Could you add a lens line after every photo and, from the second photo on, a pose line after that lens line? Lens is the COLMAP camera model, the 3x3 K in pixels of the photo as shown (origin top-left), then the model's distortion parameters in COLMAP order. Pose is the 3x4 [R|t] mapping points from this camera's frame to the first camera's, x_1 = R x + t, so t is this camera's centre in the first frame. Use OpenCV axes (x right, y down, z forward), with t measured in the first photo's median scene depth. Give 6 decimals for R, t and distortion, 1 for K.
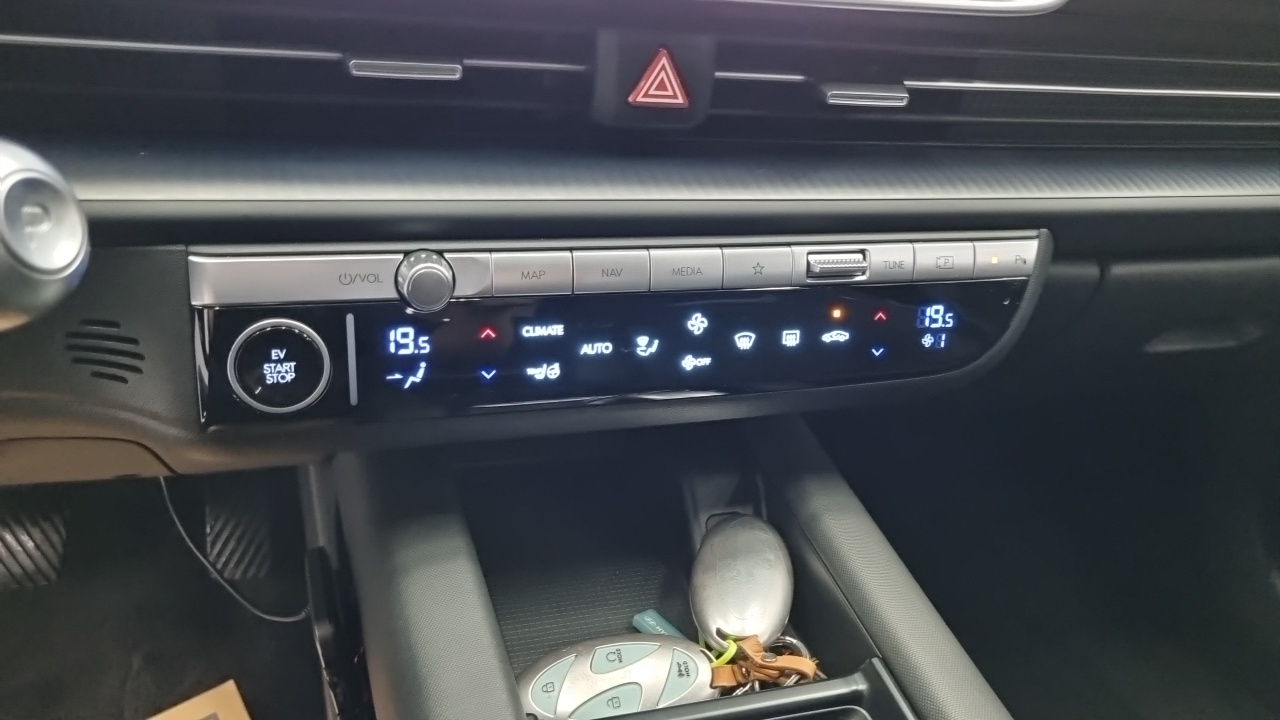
lens RADIAL K [[1036.7, 0, 658.2], [0, 1036.7, 363.9], [0, 0, 1]] dist [0.039174, -0.012437]
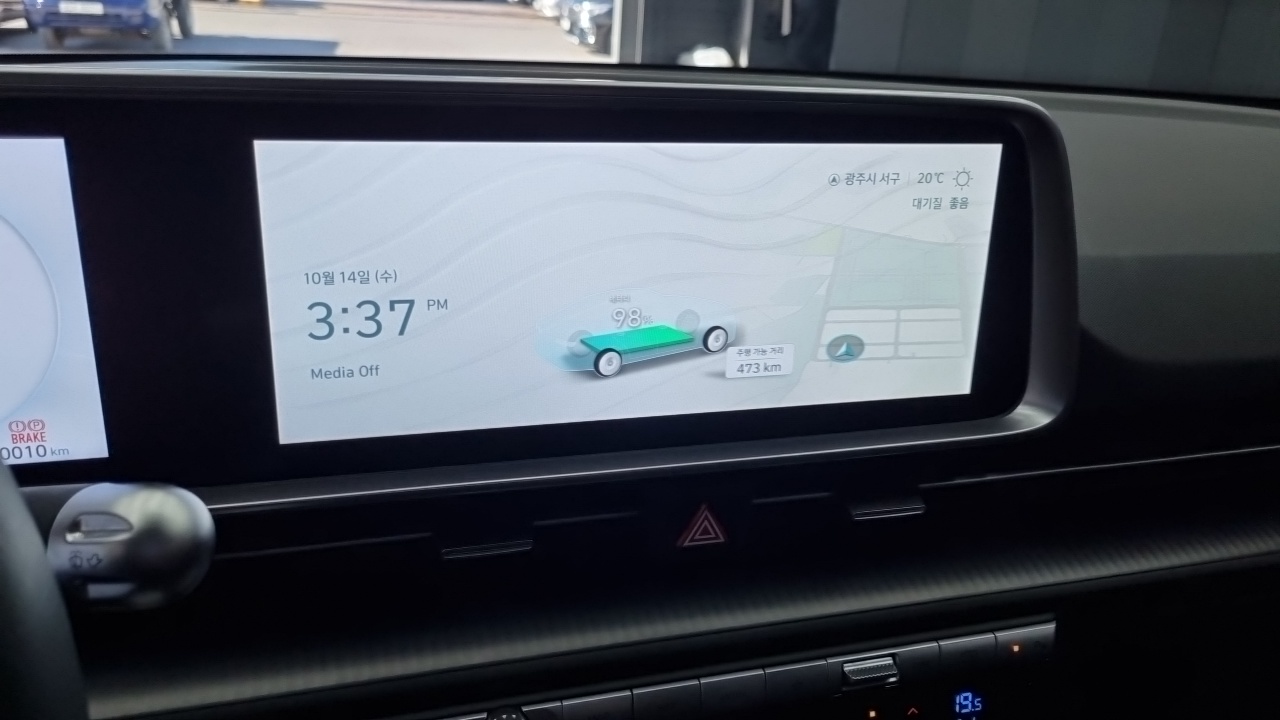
lens RADIAL K [[1036.7, 0, 662.5], [0, 1036.7, 347.7], [0, 0, 1]] dist [0.039174, -0.012437]
pose [[0.997794, -0.038133, -0.054337, 0.025928], [0.032312, 0.994027, -0.104245, -0.346498], [0.057988, 0.102260, 0.993066, -0.163377]]
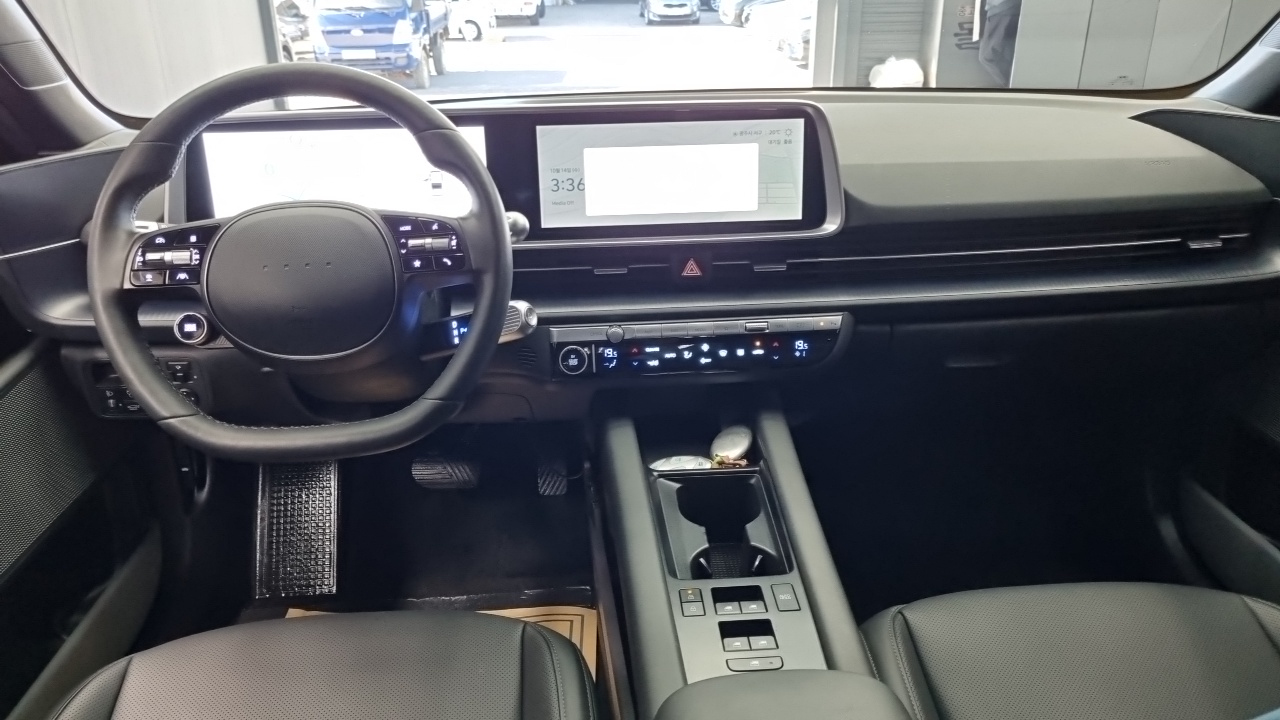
lens RADIAL K [[1036.7, 0, 634.1], [0, 1036.7, 358.4], [0, 0, 1]] dist [0.039174, -0.012437]
pose [[0.958276, -0.026037, -0.284655, 0.690623], [-0.006217, 0.993708, -0.111825, 0.328124], [0.285776, 0.108929, 0.952085, -1.892260]]
